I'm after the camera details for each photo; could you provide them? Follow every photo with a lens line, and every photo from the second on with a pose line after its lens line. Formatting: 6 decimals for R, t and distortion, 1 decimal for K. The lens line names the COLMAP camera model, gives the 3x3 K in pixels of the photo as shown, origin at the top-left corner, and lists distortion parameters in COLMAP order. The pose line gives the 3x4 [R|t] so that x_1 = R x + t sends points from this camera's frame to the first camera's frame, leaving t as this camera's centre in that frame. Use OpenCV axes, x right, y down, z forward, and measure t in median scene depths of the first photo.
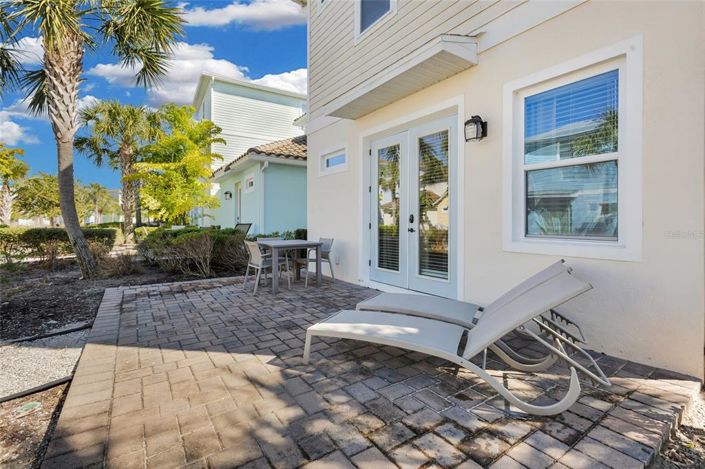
lens RADIAL K [[320.3, 0, 350.2], [0, 320.3, 228.8], [0, 0, 1]] dist [-0.001489, -0.000253]
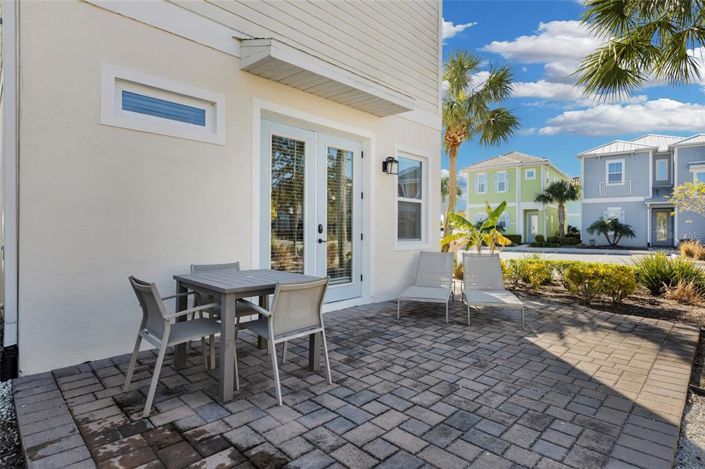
lens RADIAL K [[374.2, 0, 352.5], [0, 374.2, 234.5], [0, 0, 1]] dist [-0.002566, -0.000308]
pose [[-0.192674, -0.014012, 0.981163, -1.269460], [0.016313, 0.999714, 0.017480, -0.045726], [-0.981127, 0.019374, -0.192391, 1.580939]]
